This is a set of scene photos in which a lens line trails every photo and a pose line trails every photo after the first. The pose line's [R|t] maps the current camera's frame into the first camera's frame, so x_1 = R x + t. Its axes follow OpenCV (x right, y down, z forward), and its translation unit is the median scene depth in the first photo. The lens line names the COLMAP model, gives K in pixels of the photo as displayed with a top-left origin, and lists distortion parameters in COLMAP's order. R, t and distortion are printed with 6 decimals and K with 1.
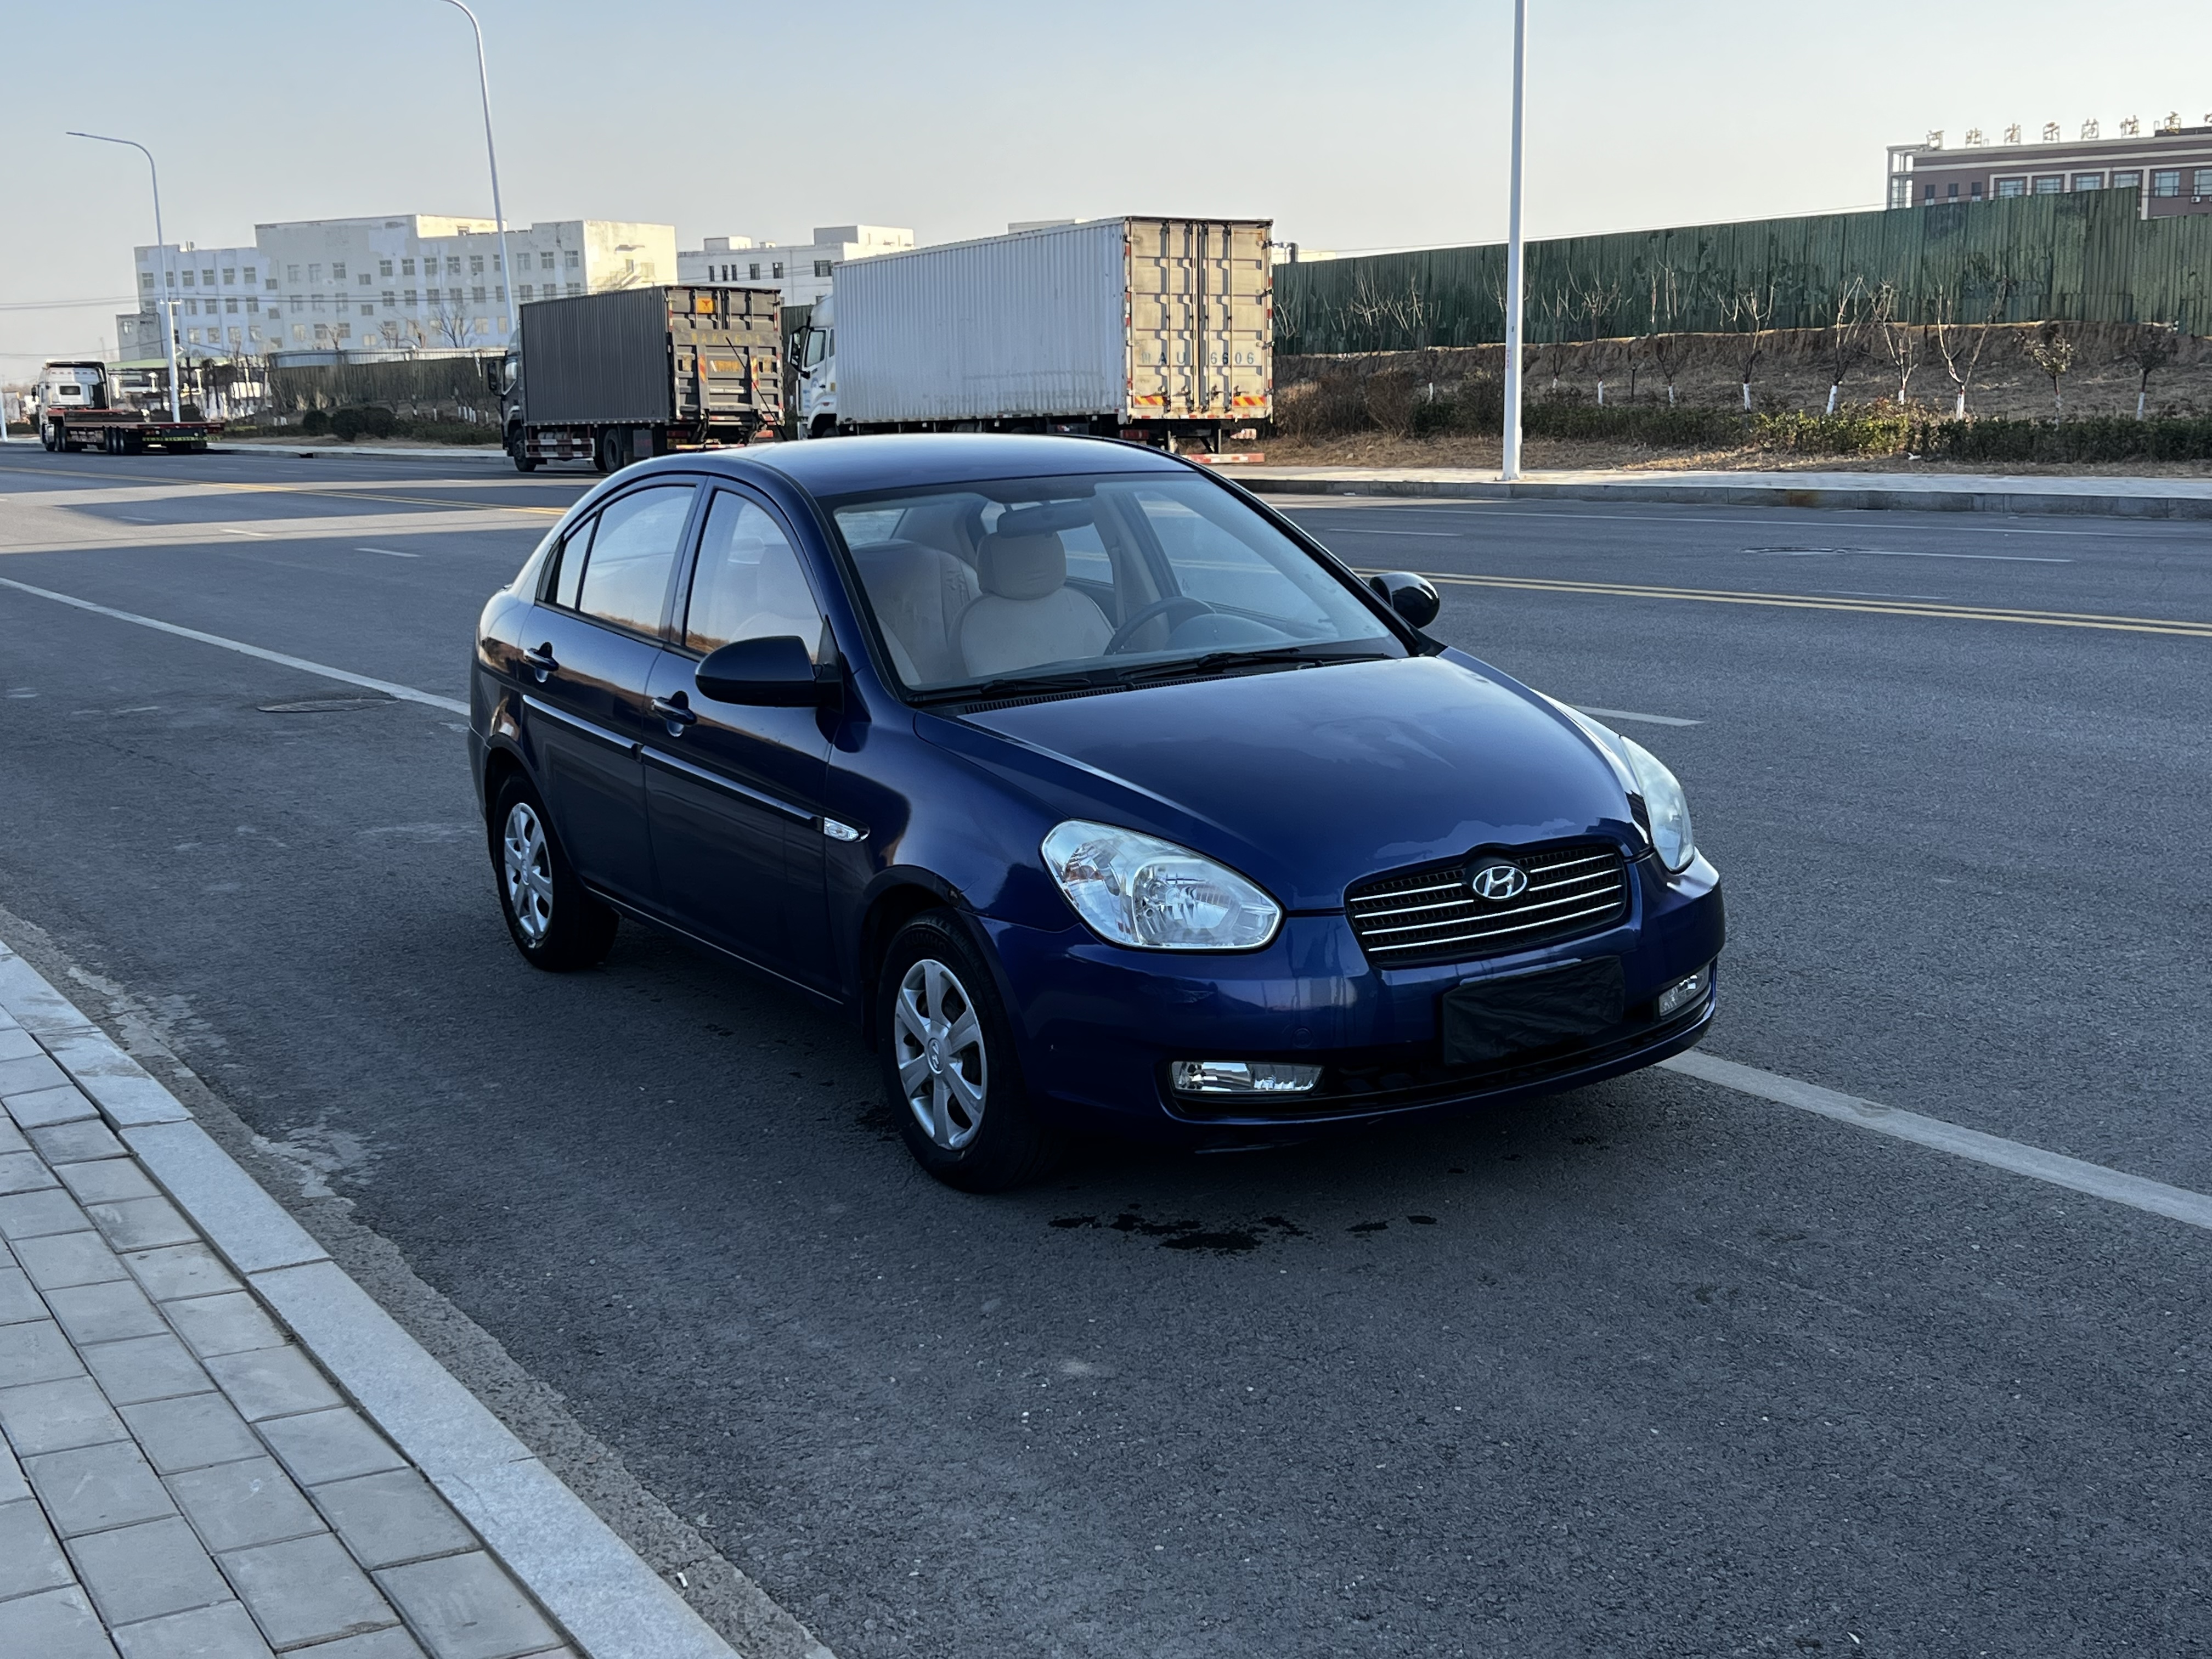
lens RADIAL K [[2600.0, 0, 1092.3], [0, 2600.0, 831.5], [0, 0, 1]] dist [0.051111, 0.000000]
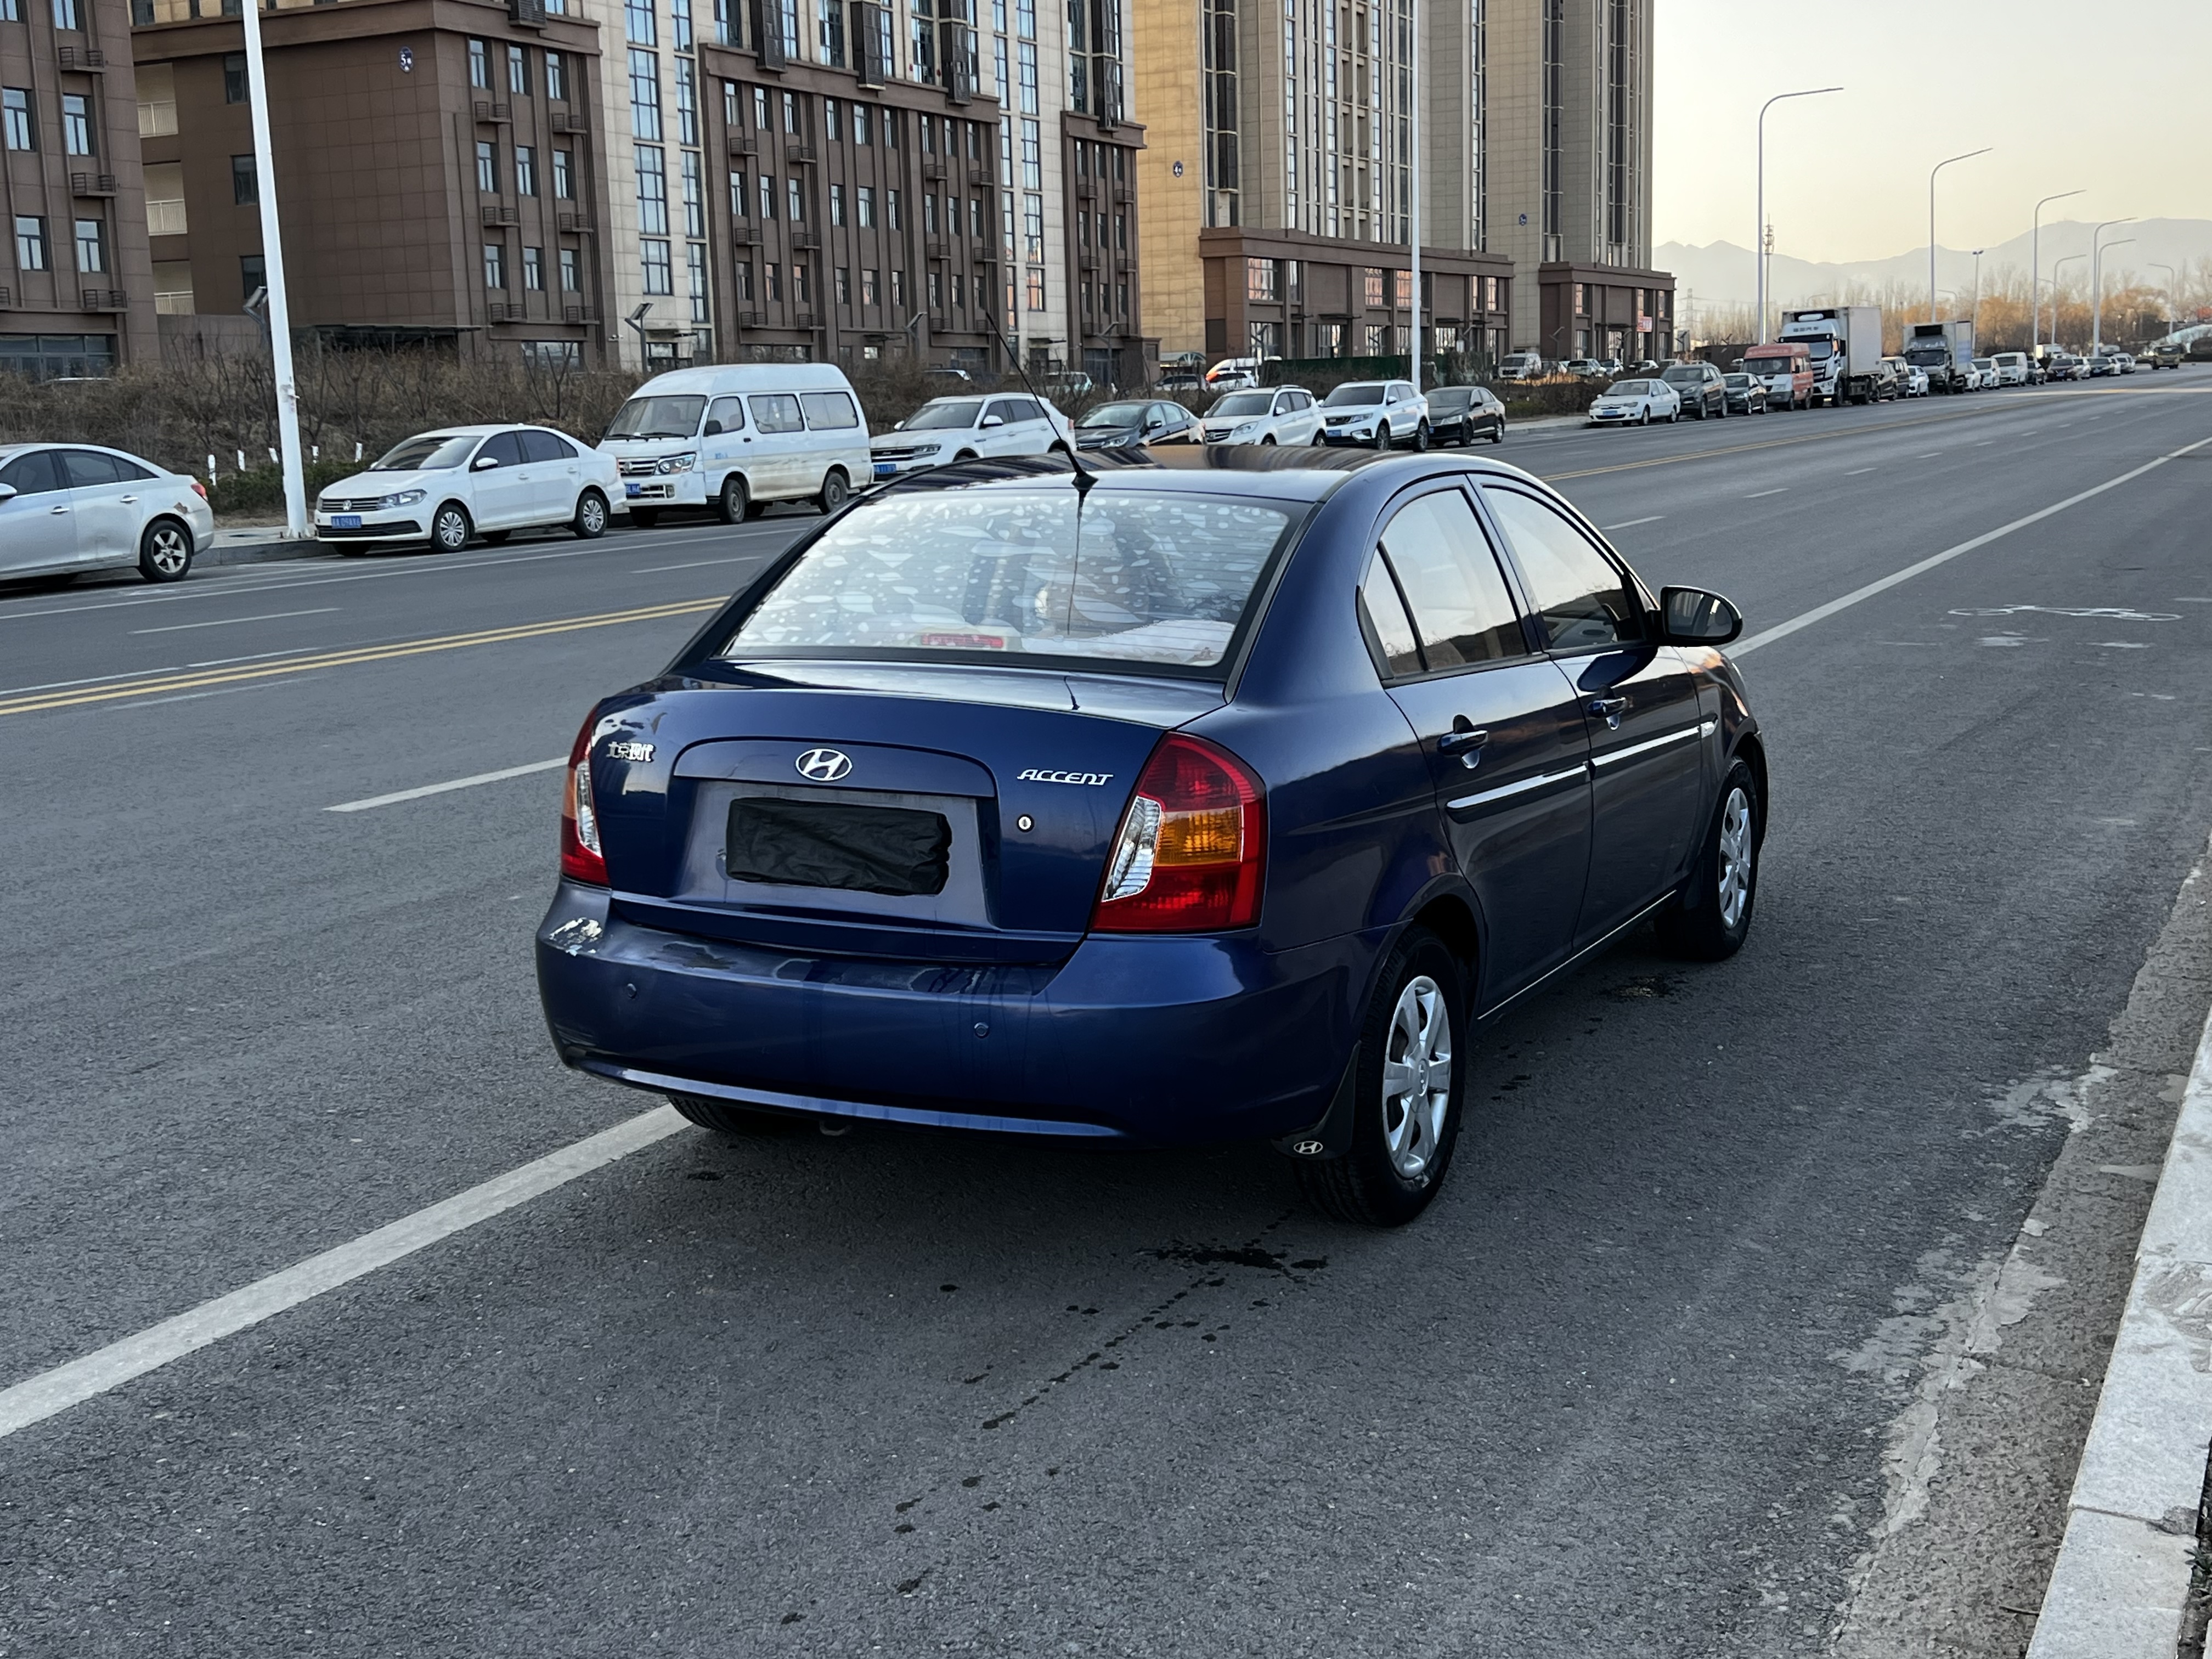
lens RADIAL K [[2600.0, 0, 1093.2], [0, 2600.0, 842.4], [0, 0, 1]] dist [0.051111, 0.000000]
pose [[-0.526035, -0.097904, 0.844809, -0.110144], [0.196949, 0.952325, 0.232997, -0.032551], [-0.827344, 0.288949, -0.481674, 0.205370]]
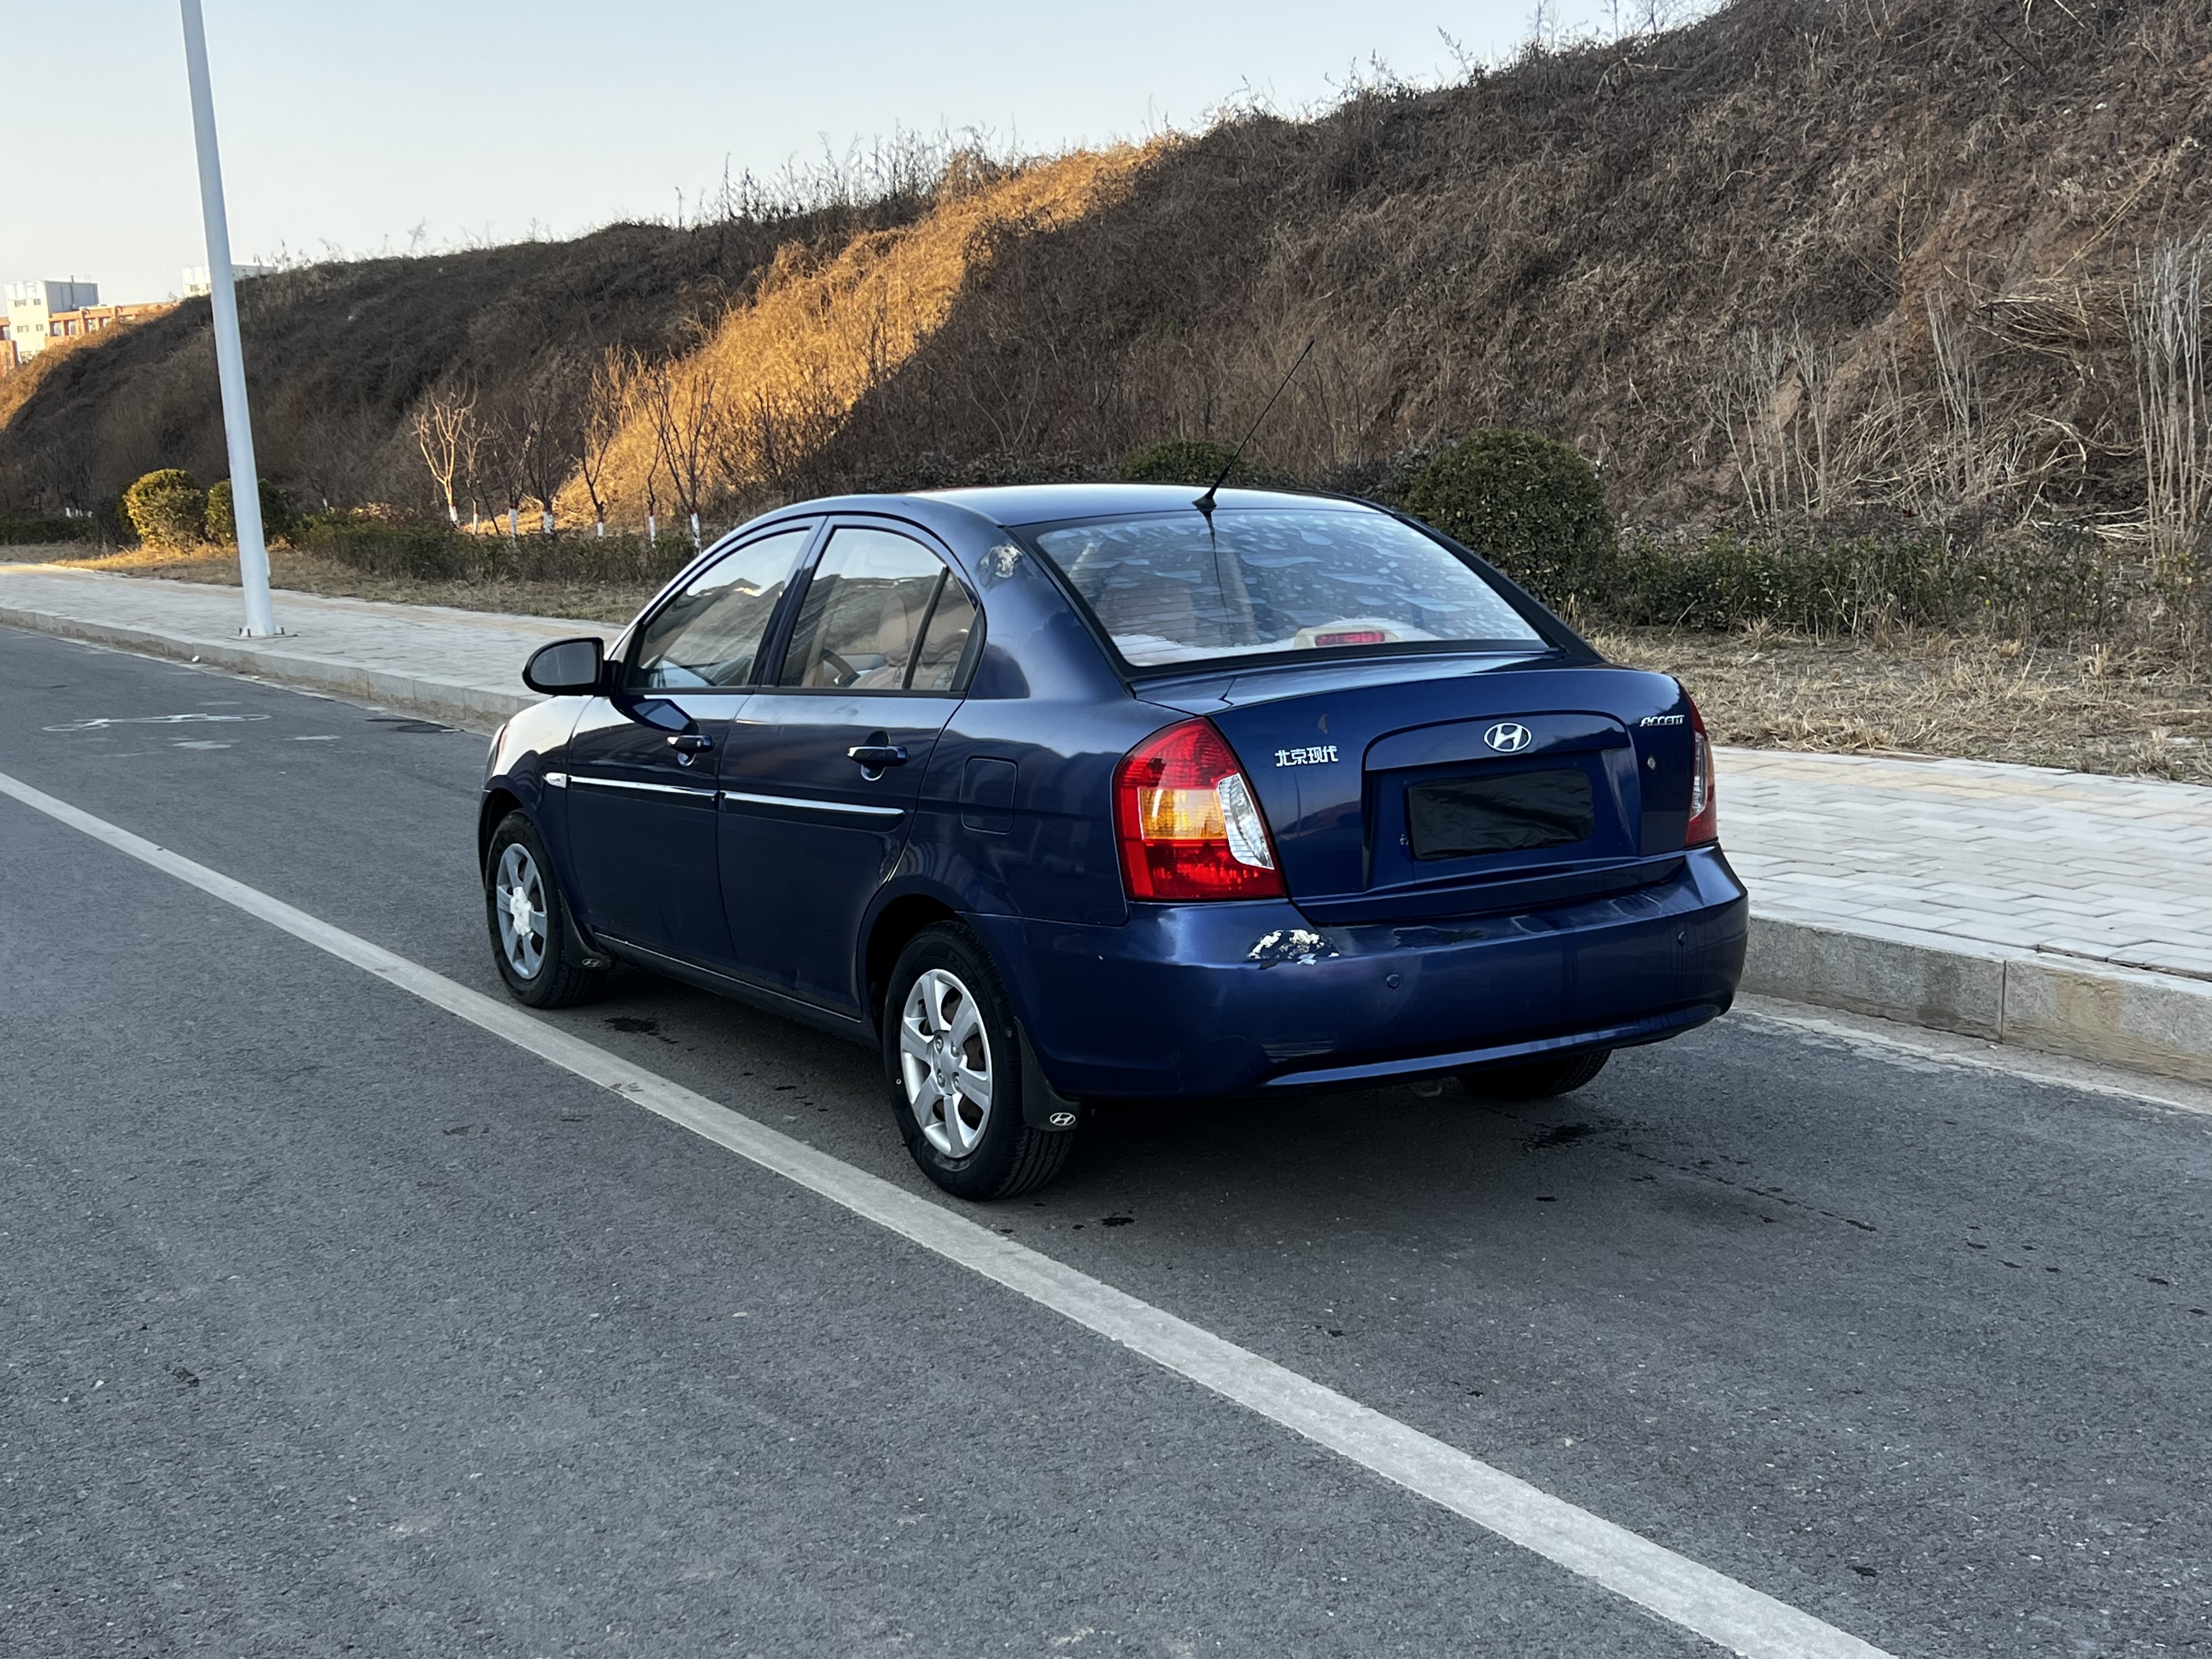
lens RADIAL K [[2600.0, 0, 1103.6], [0, 2600.0, 845.0], [0, 0, 1]] dist [0.051111, 0.000000]
pose [[-0.997727, 0.066848, -0.008511, -0.010620], [0.060557, 0.944822, 0.321937, -0.045144], [0.029562, 0.320690, -0.946723, 0.264653]]
